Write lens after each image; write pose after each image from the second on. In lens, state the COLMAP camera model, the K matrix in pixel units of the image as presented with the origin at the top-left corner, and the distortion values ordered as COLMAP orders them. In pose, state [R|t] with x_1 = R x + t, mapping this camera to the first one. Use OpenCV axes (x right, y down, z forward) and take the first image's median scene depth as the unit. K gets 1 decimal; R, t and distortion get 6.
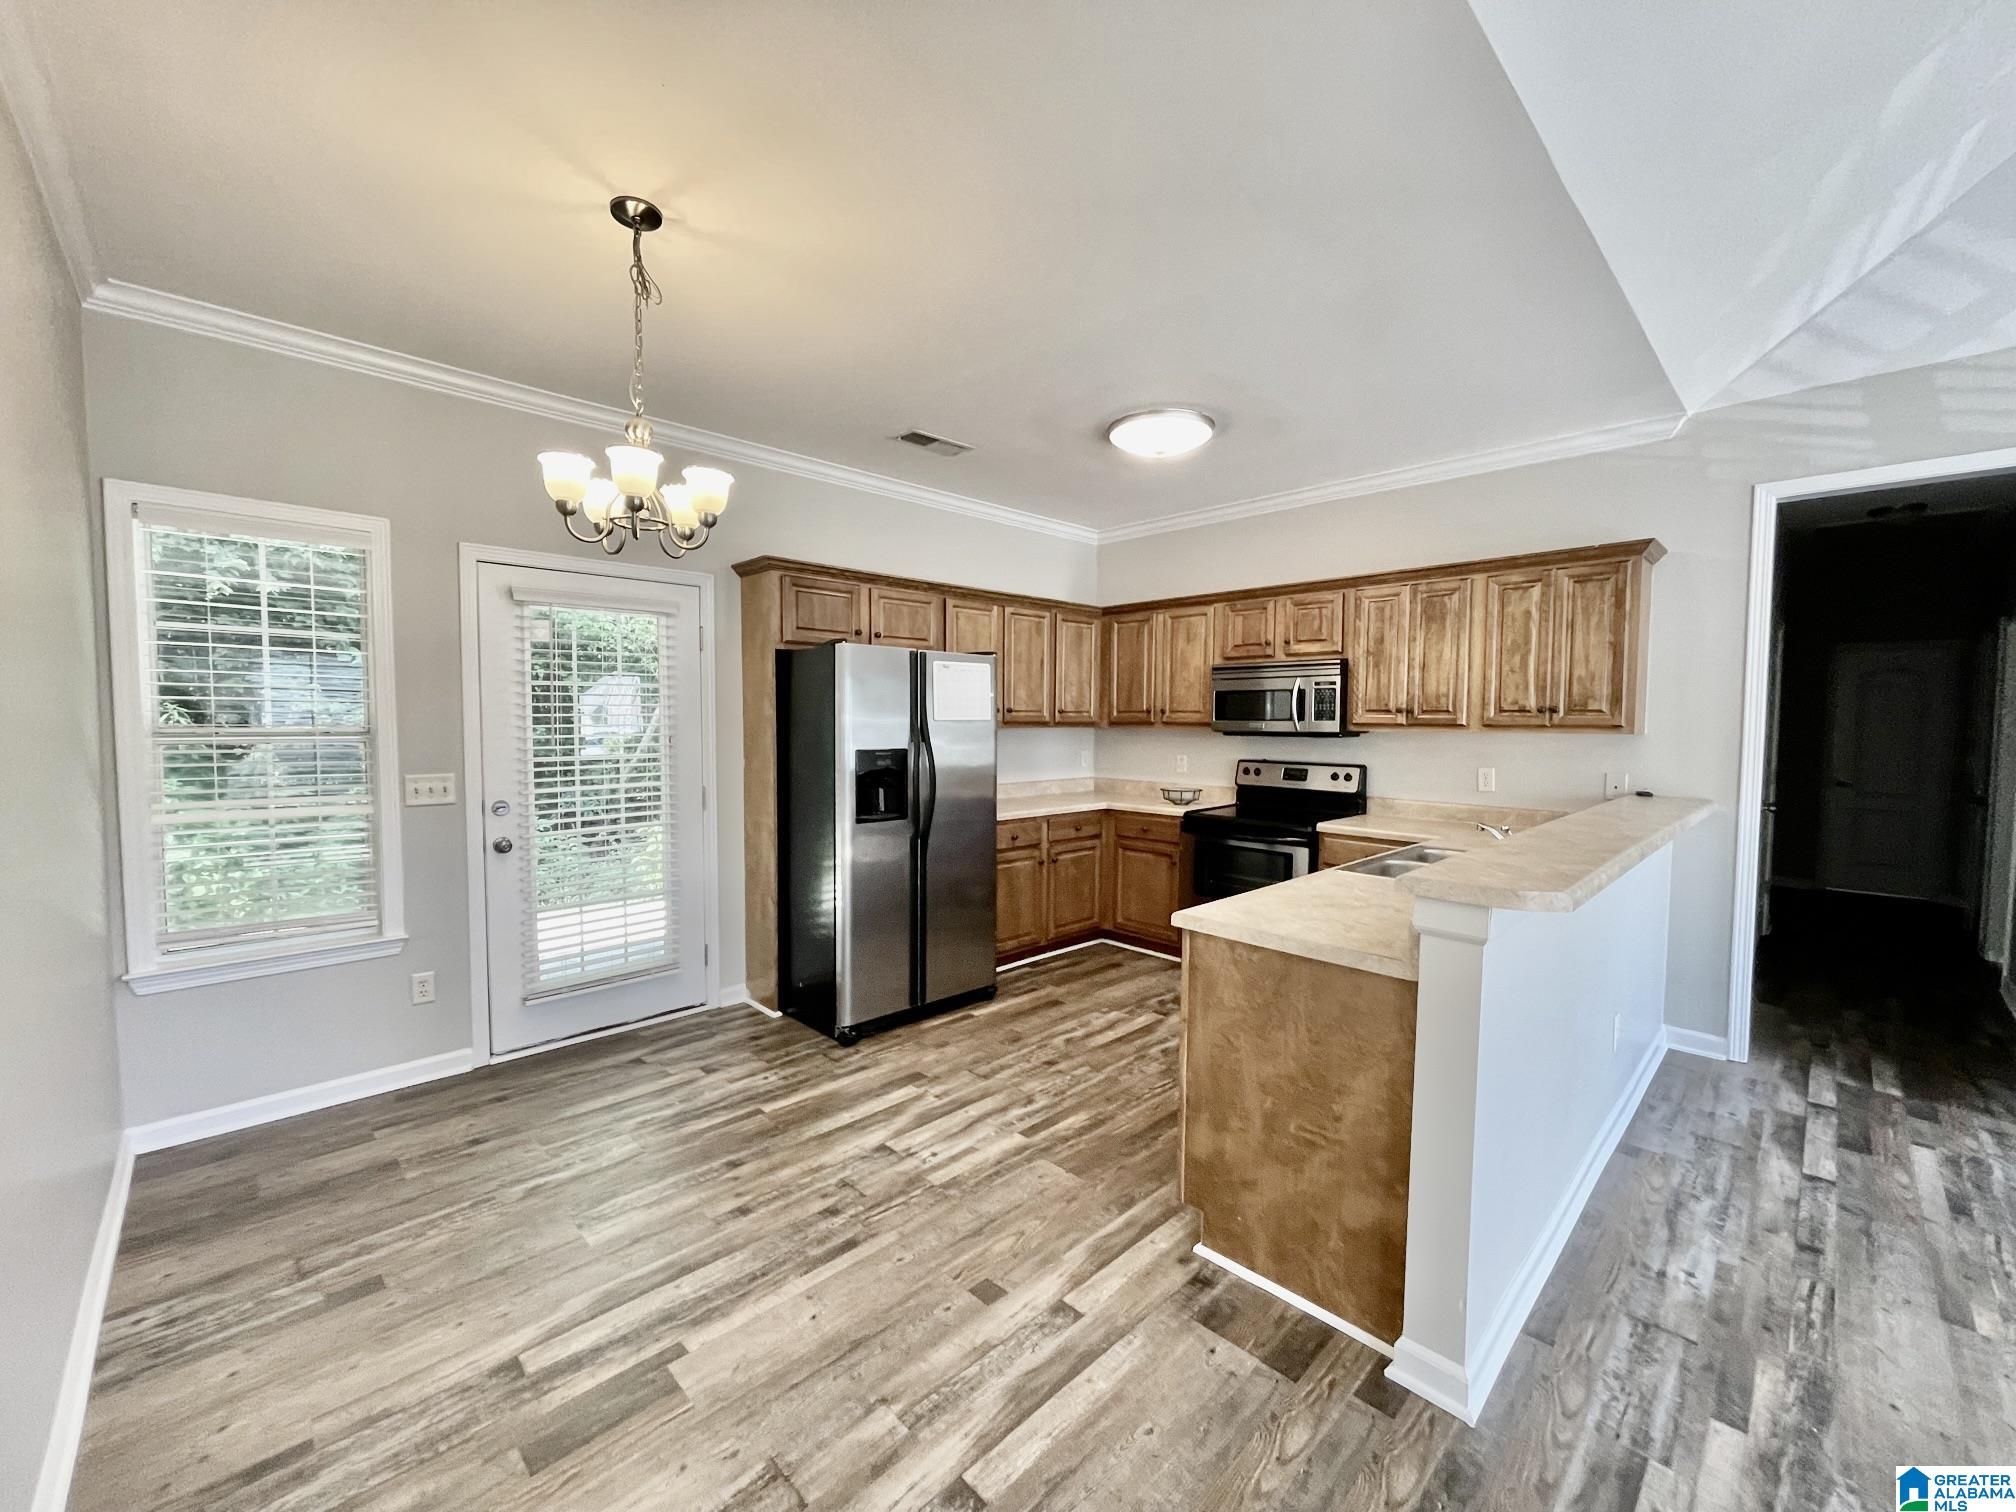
lens RADIAL K [[810.7, 0, 1008.0], [0, 810.7, 756.0], [0, 0, 1]] dist [-0.008810, 0.000033]
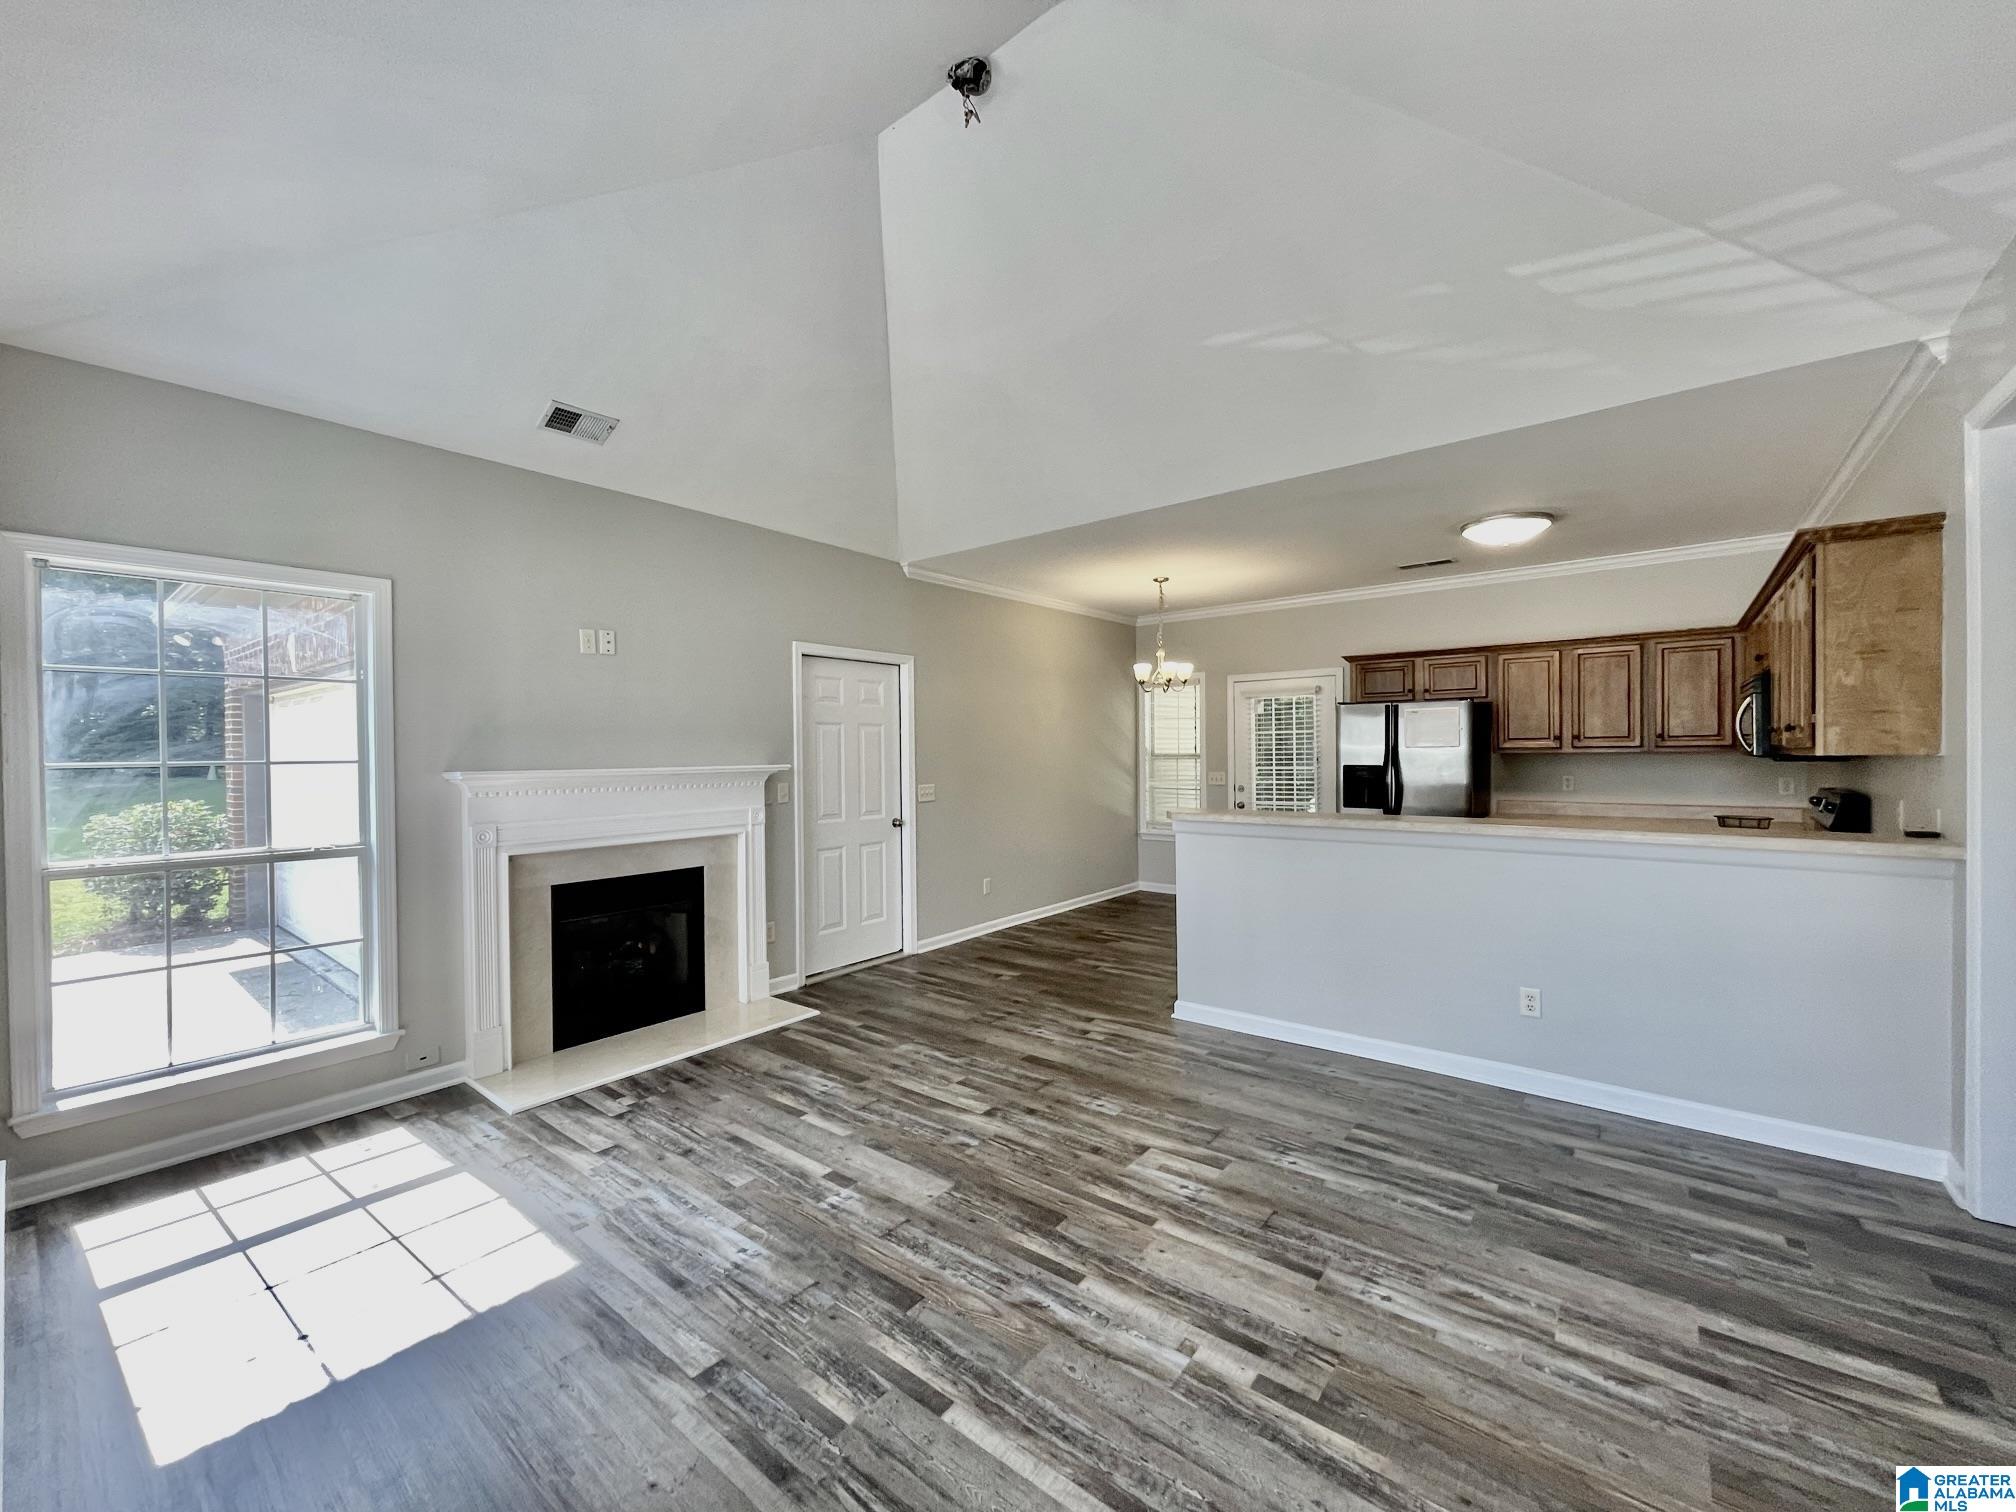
lens RADIAL K [[810.7, 0, 1008.0], [0, 810.7, 756.0], [0, 0, 1]] dist [-0.008810, 0.000033]
pose [[0.138640, 0.000445, -0.990343, 1.919549], [-0.040781, 0.999154, -0.005260, 0.016470], [0.989503, 0.041116, 0.138541, 0.050397]]
